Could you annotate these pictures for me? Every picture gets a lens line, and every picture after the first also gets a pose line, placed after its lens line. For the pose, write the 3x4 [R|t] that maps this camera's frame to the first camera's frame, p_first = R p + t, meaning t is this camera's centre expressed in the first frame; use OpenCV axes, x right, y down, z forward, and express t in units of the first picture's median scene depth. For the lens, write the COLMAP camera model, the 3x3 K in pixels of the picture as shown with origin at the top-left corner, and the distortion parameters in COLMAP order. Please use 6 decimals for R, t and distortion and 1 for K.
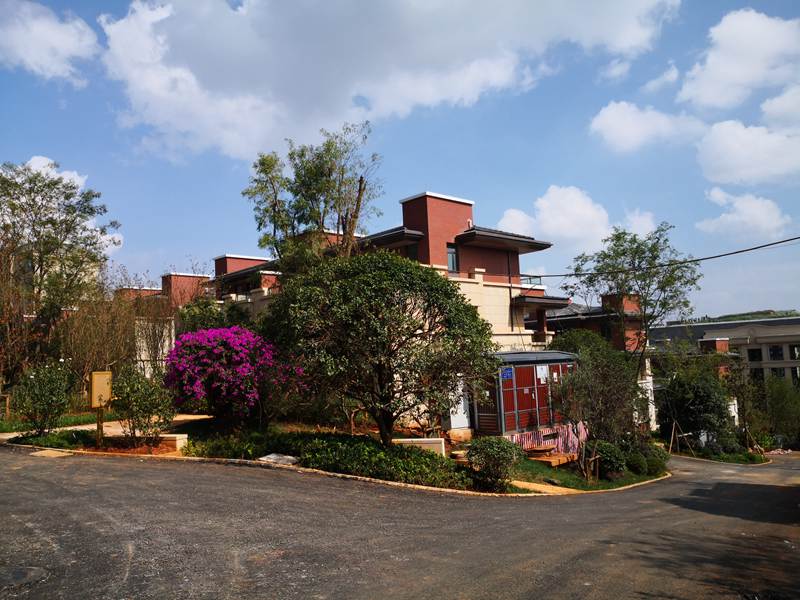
lens RADIAL K [[657.6, 0, 400.0], [0, 657.6, 300.0], [0, 0, 1]] dist [0.074956, -0.118809]
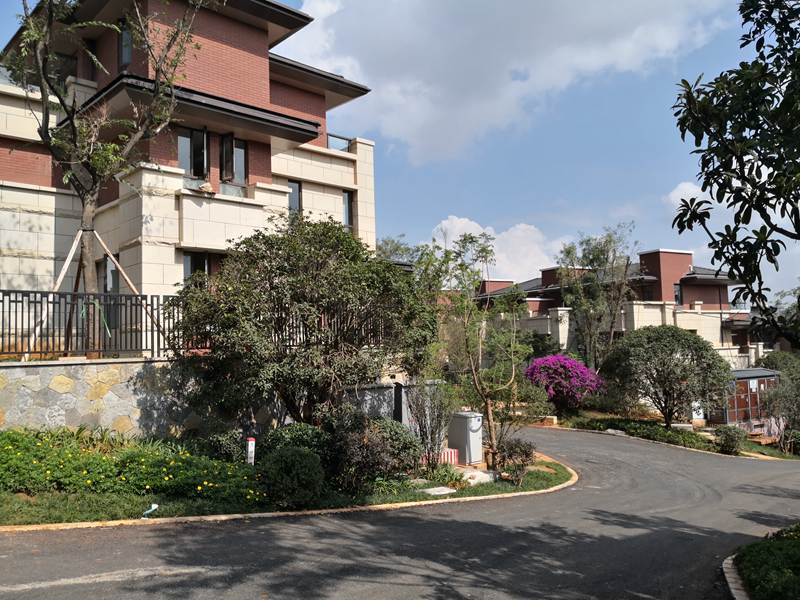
lens RADIAL K [[664.2, 0, 400.0], [0, 664.2, 300.0], [0, 0, 1]] dist [0.005372, -0.002362]
pose [[0.971195, 0.003867, -0.238256, -0.212359], [0.005117, 0.999299, 0.037077, -0.146507], [0.238232, -0.037229, 0.970494, -0.680237]]
